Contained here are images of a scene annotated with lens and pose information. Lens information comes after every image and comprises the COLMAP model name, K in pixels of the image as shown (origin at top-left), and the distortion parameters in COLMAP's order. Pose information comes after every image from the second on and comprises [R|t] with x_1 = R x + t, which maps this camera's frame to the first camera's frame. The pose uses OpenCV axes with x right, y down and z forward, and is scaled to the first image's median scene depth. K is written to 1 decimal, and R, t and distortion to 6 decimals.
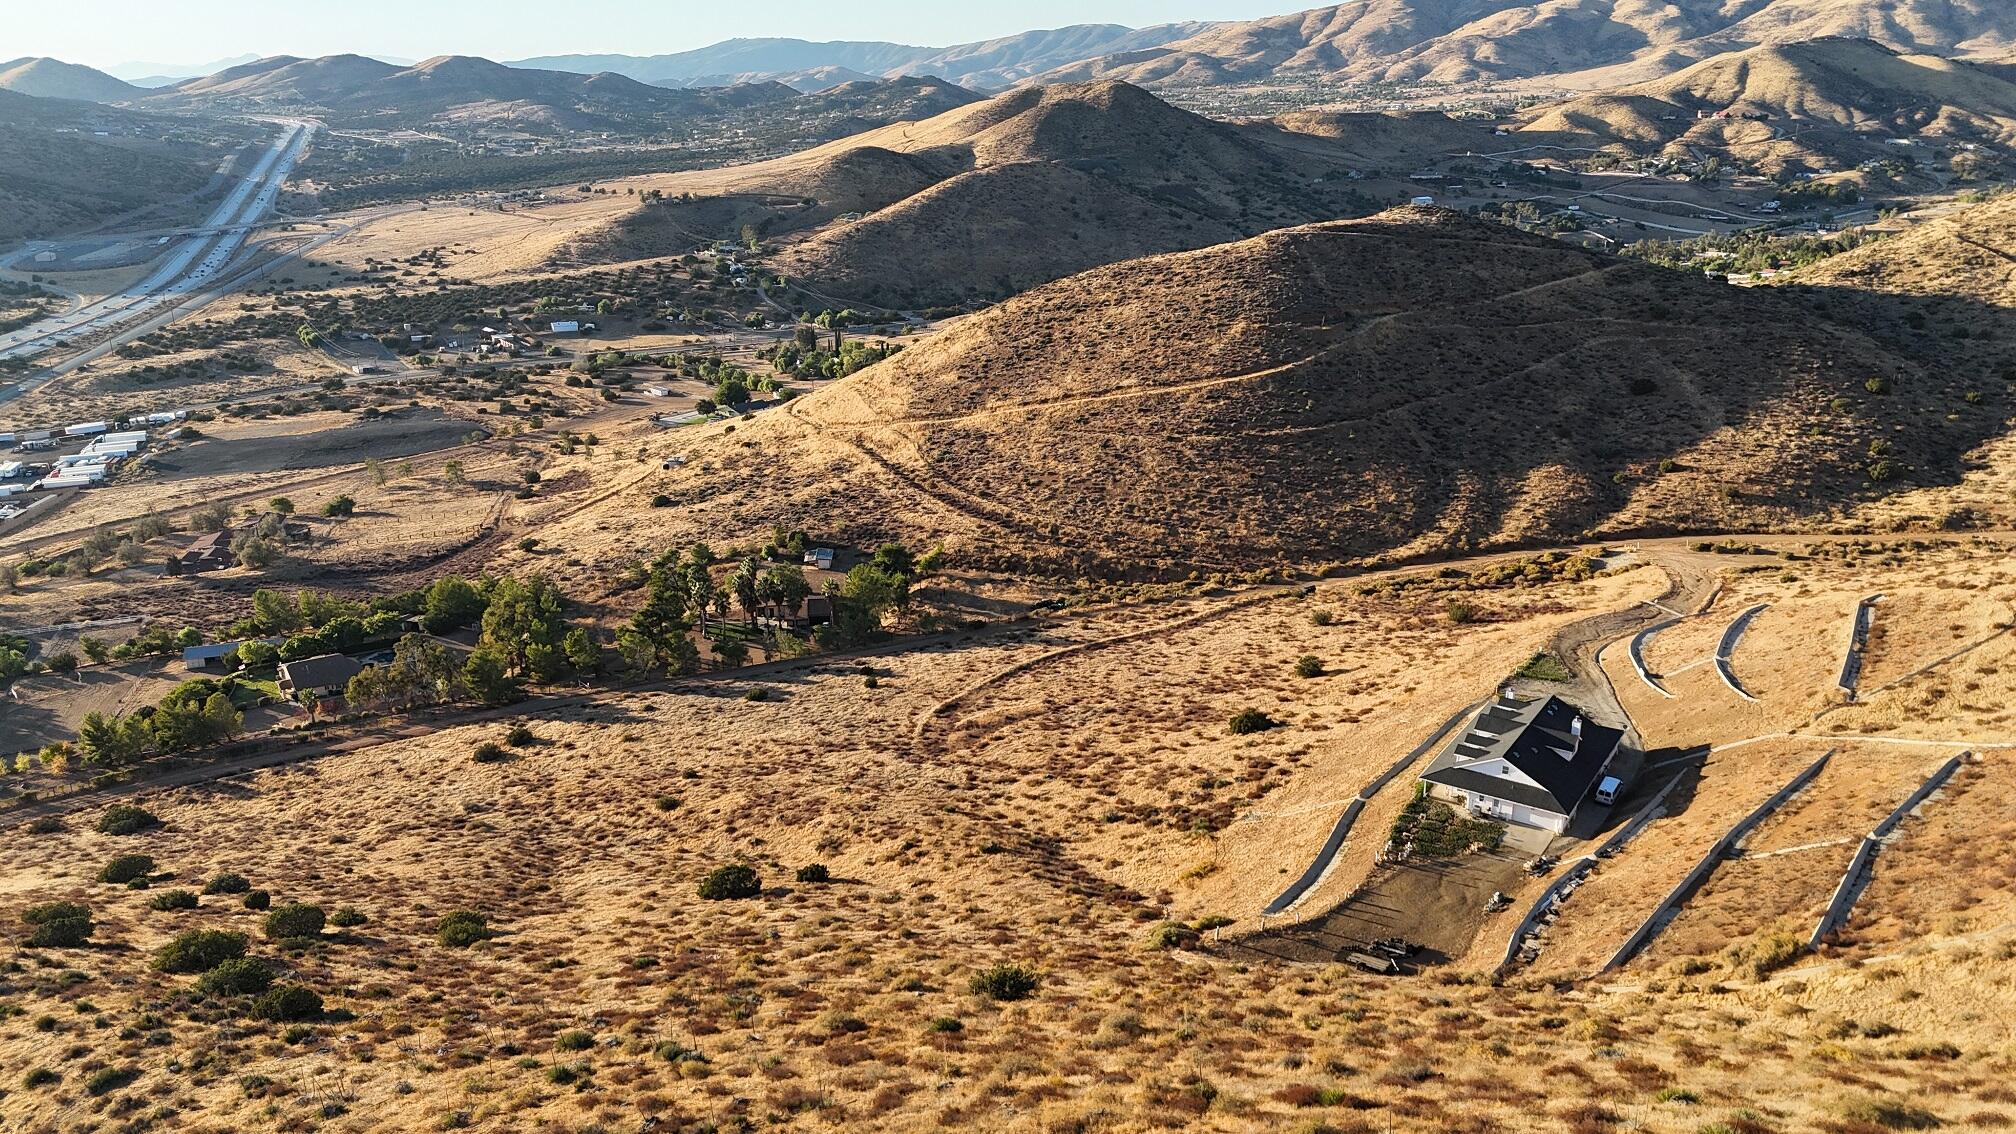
lens RADIAL K [[1479.7, 0, 1013.3], [0, 1479.7, 586.3], [0, 0, 1]] dist [0.051474, -0.032312]
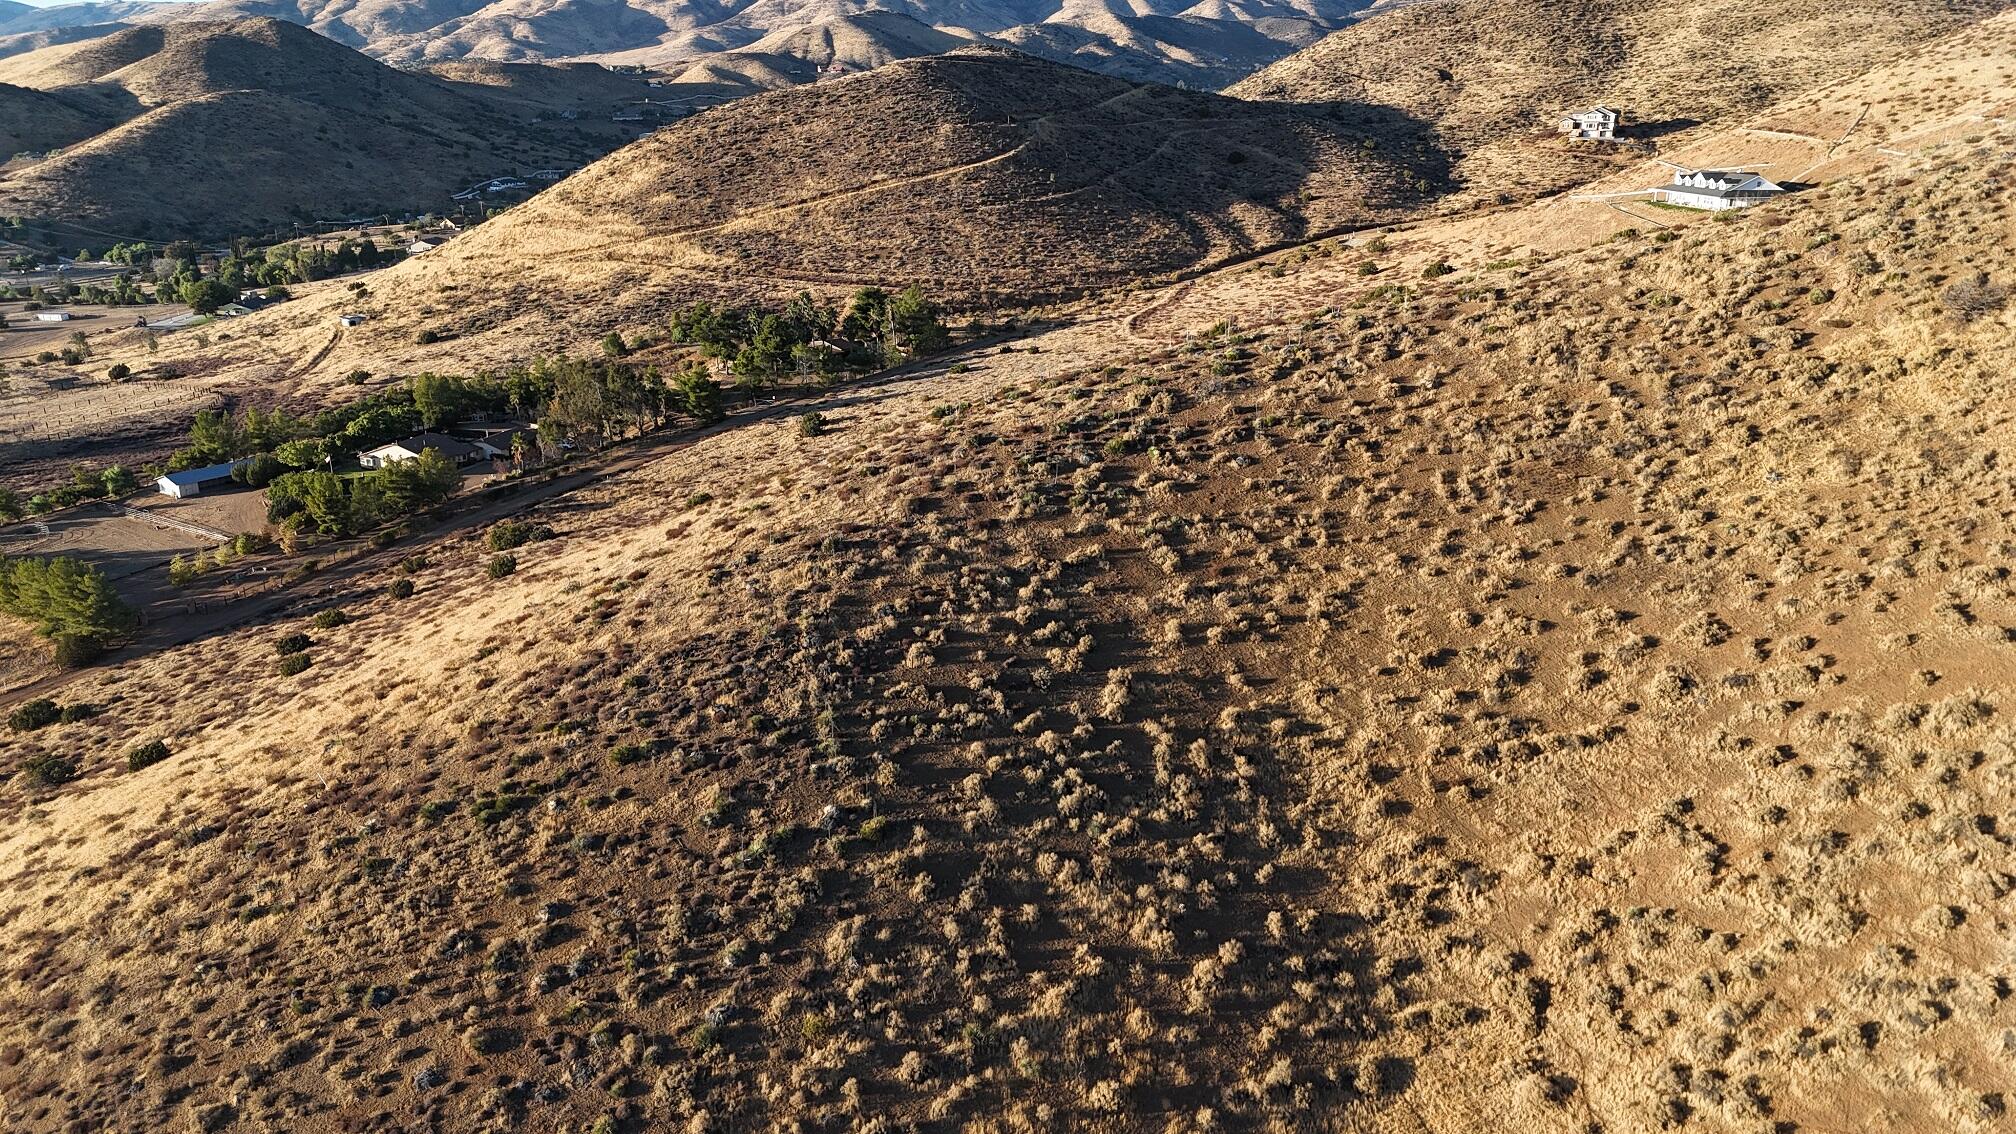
lens RADIAL K [[1479.7, 0, 1013.3], [0, 1479.7, 586.3], [0, 0, 1]] dist [0.051474, -0.032312]
pose [[0.793451, -0.194488, 0.576724, -0.528787], [0.197256, 0.978597, 0.058628, 0.113318], [-0.575783, 0.067244, 0.814833, 0.055447]]
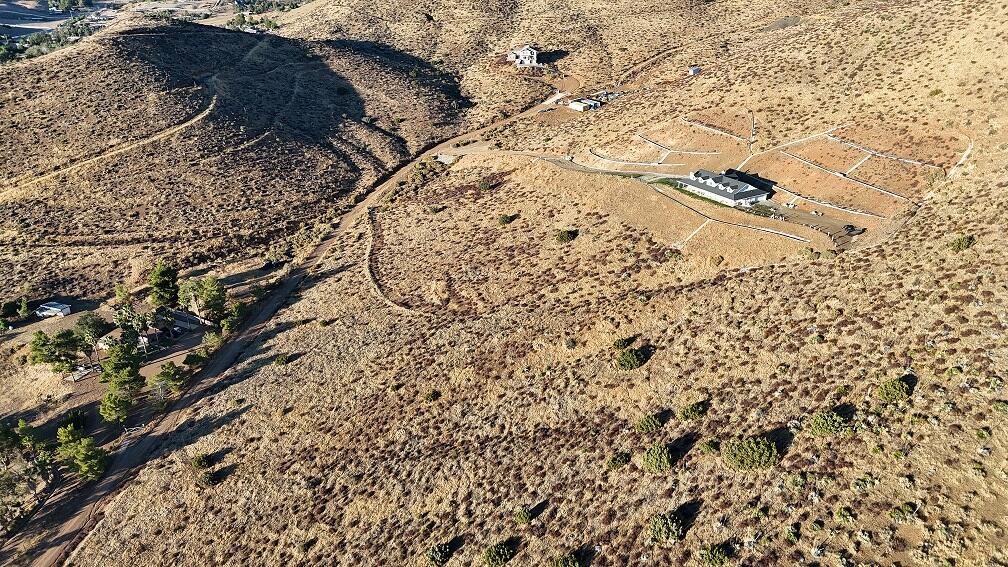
lens RADIAL K [[739.8, 0, 506.6], [0, 739.8, 293.2], [0, 0, 1]] dist [0.051474, -0.032312]
pose [[0.420524, -0.384927, 0.821578, -0.443094], [0.290132, 0.915043, 0.280214, -0.090693], [-0.859641, 0.120530, 0.496477, 0.268298]]
